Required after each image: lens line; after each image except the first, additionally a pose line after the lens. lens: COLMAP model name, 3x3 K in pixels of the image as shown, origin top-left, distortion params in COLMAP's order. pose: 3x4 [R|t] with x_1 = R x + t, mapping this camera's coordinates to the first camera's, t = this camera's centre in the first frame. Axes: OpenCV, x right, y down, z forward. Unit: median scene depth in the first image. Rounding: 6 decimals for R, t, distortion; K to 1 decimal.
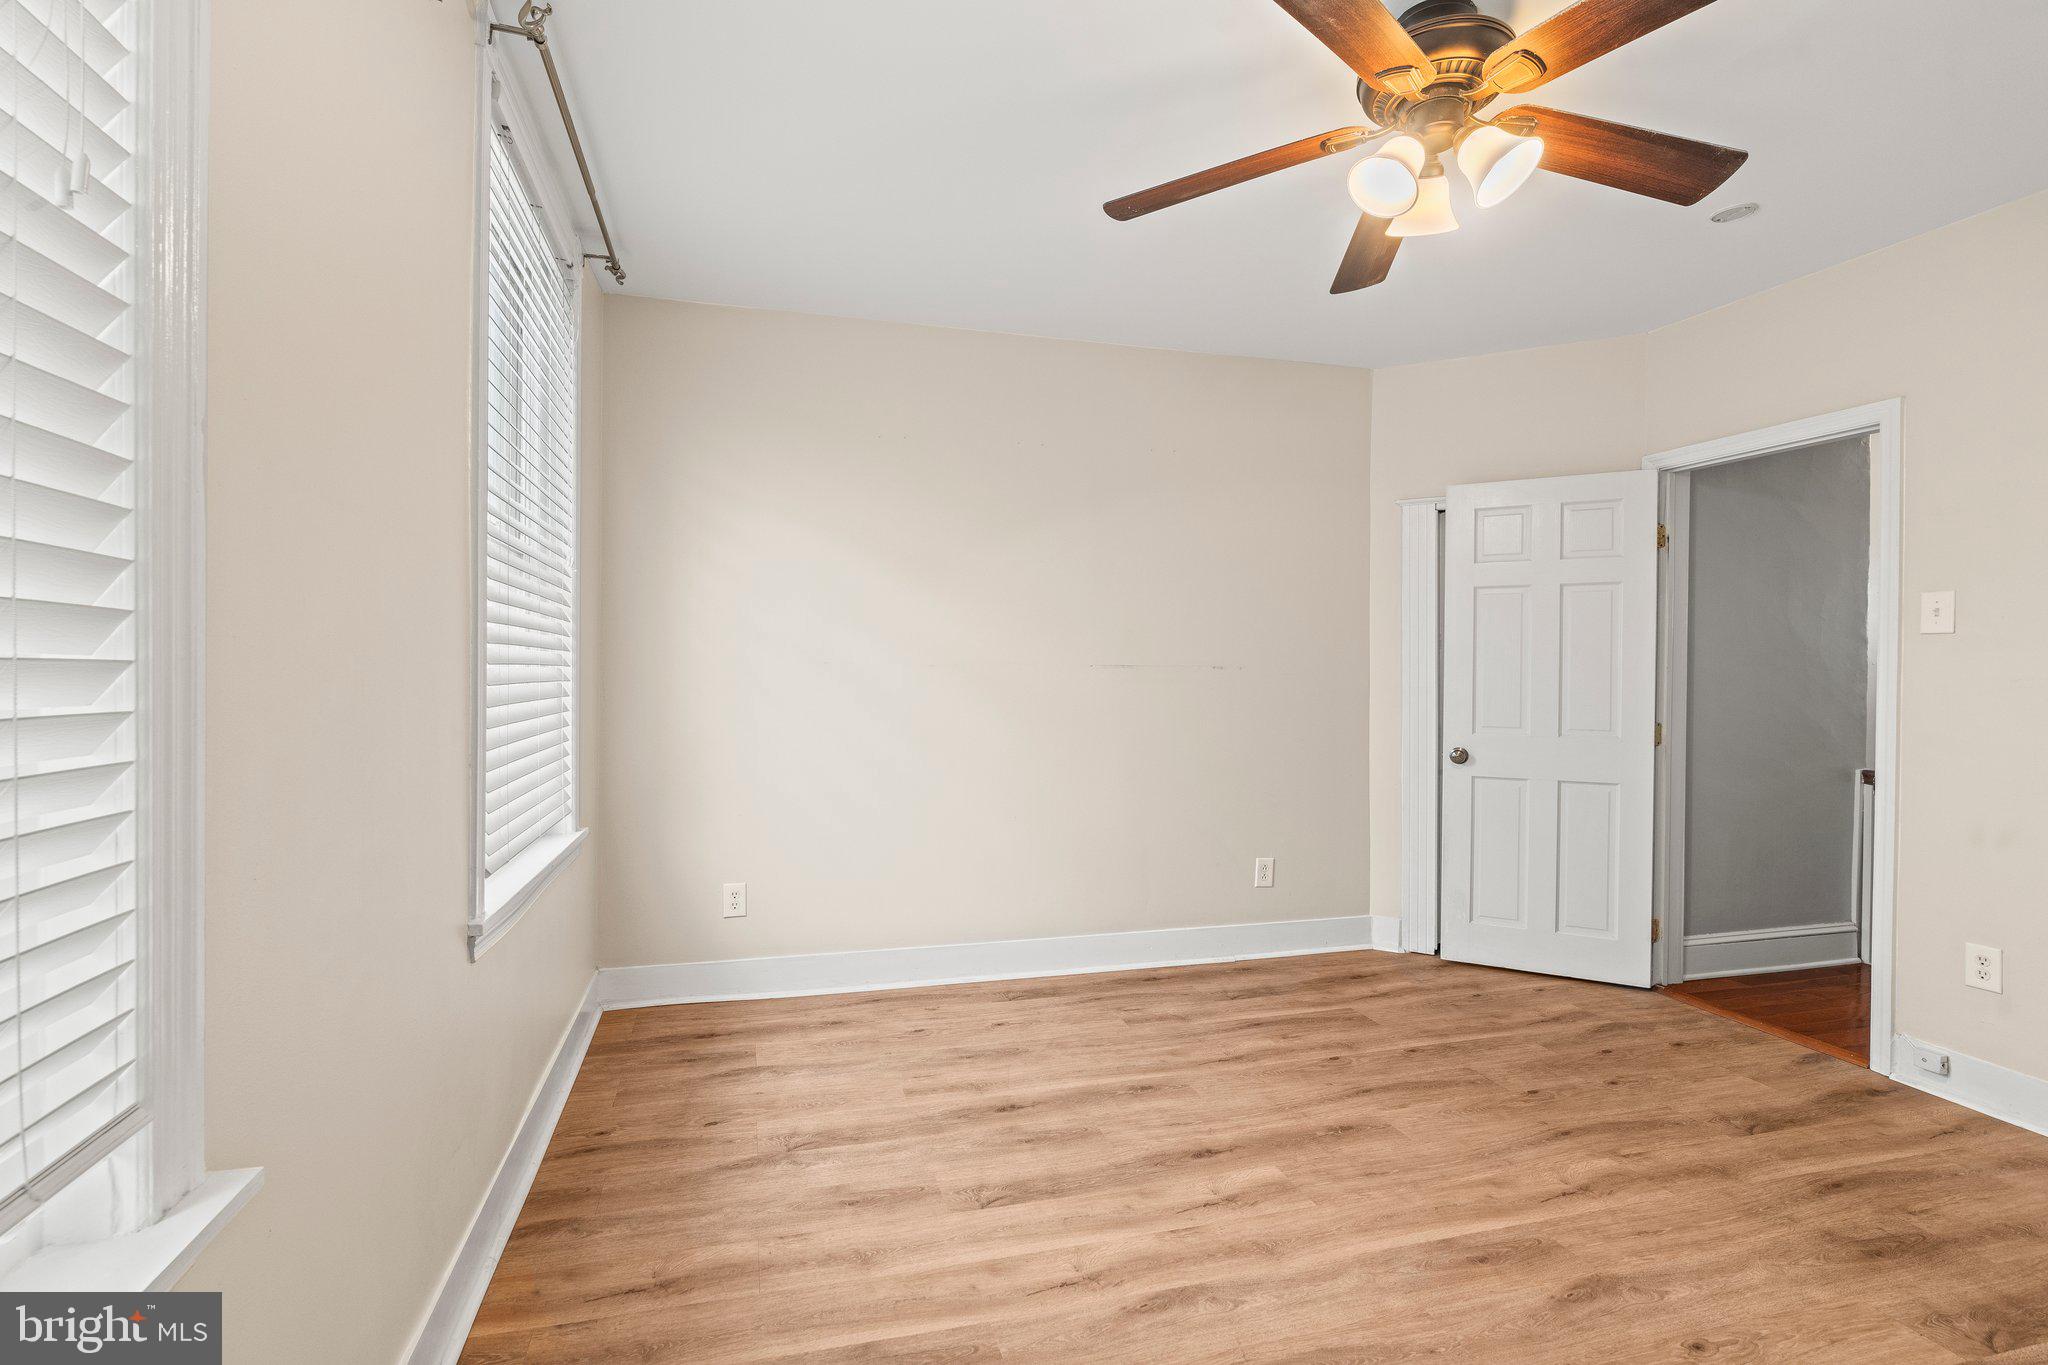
lens RADIAL K [[934.5, 0, 1012.5], [0, 934.5, 676.3], [0, 0, 1]] dist [-0.002916, 0.001056]
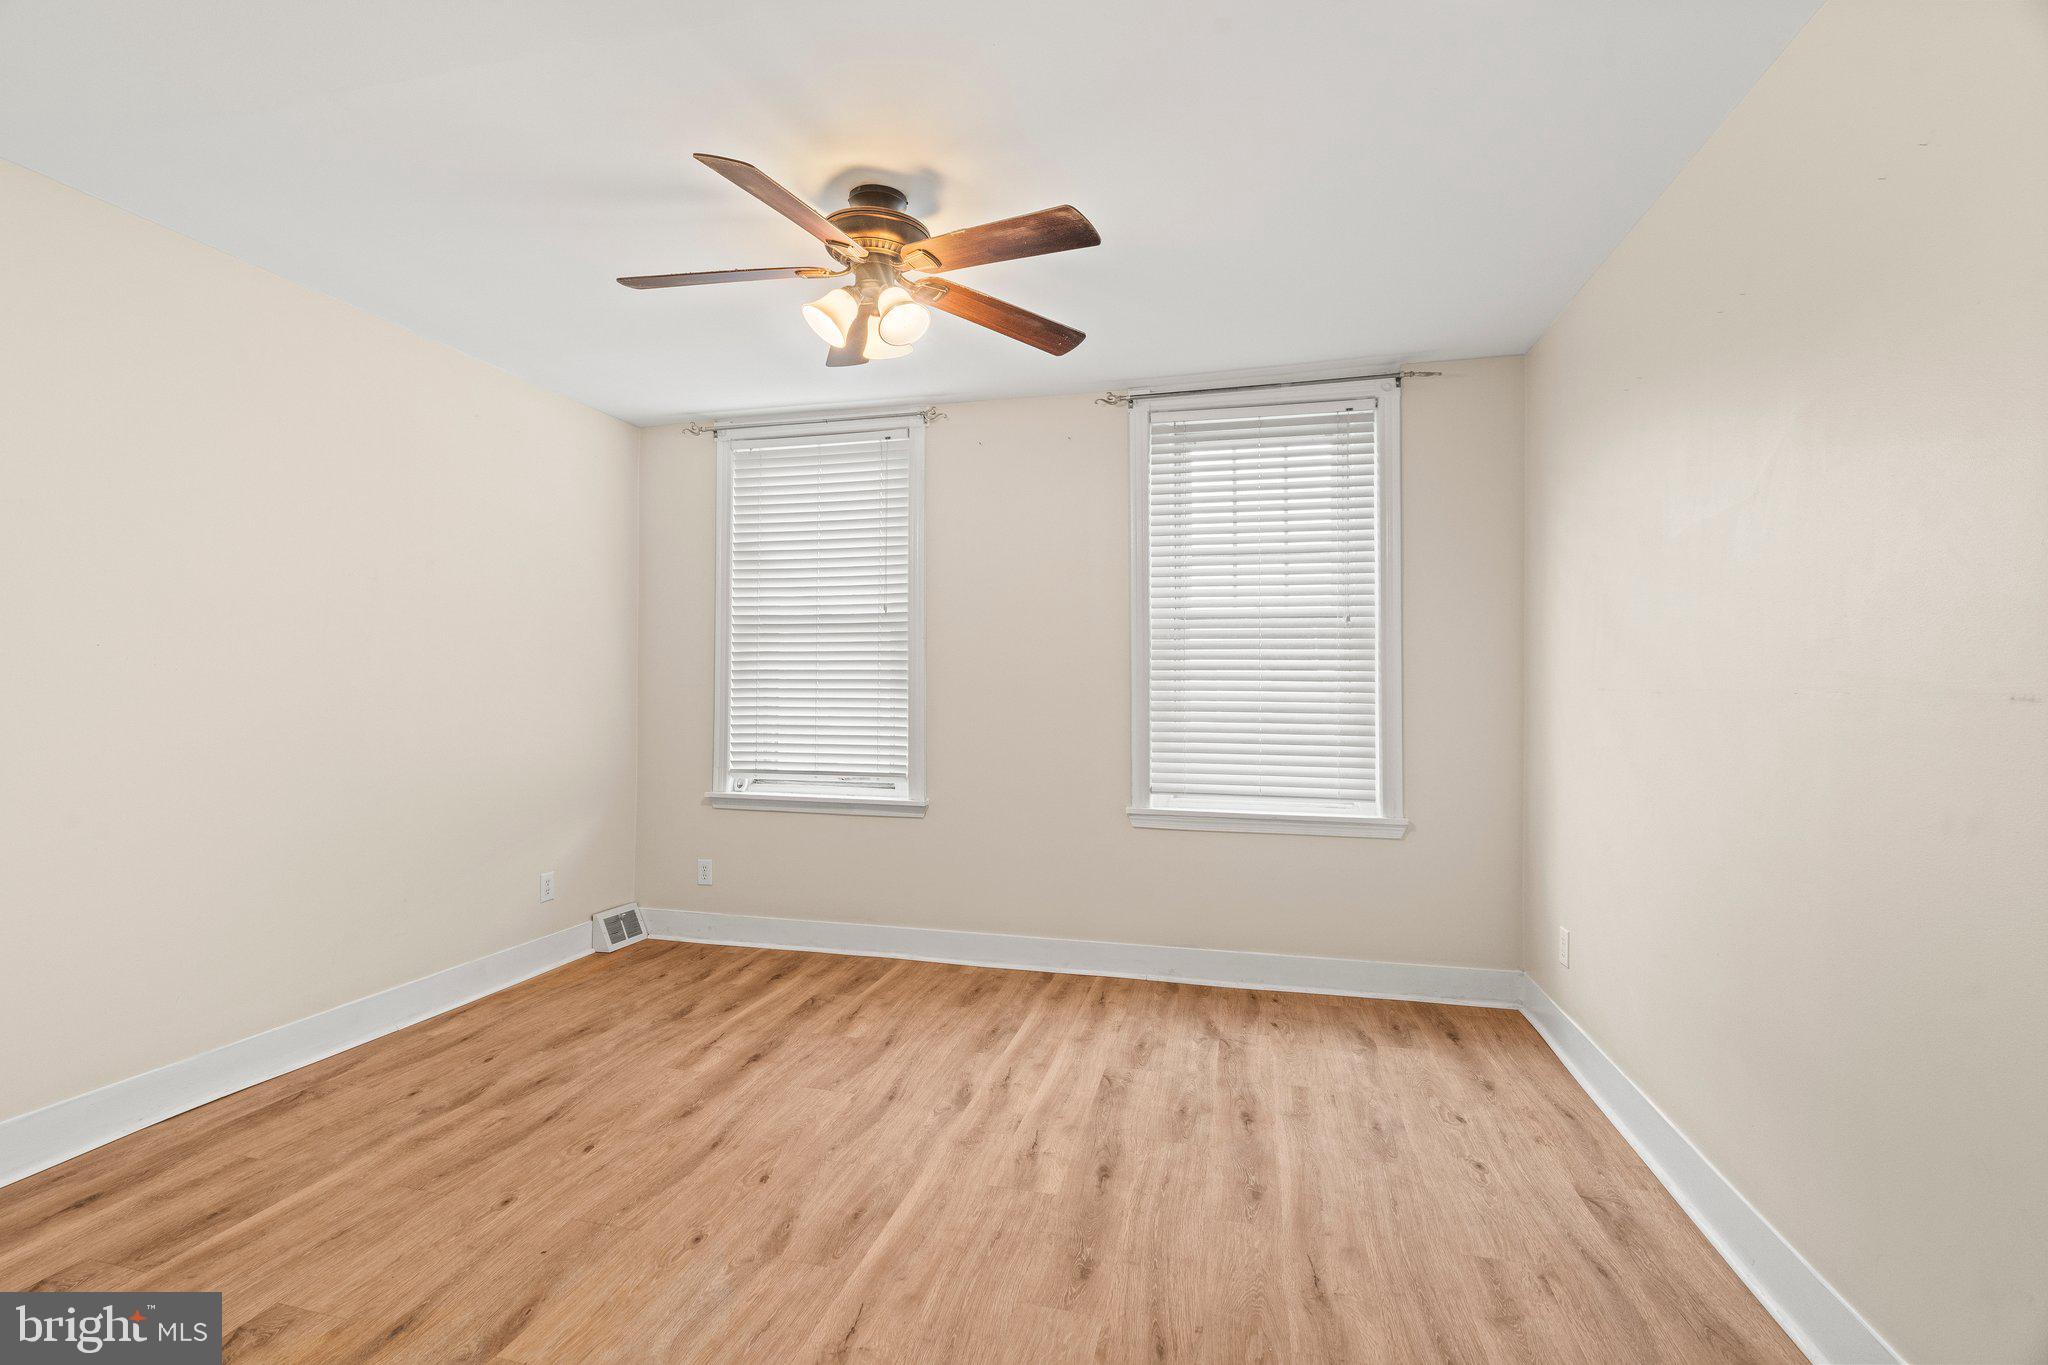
lens RADIAL K [[934.5, 0, 1012.5], [0, 934.5, 676.3], [0, 0, 1]] dist [-0.002916, 0.001056]
pose [[-0.494336, -0.017285, -0.869099, 1.240396], [-0.013401, 0.999835, -0.012262, -0.027525], [0.869168, 0.005585, -0.494486, 1.510909]]
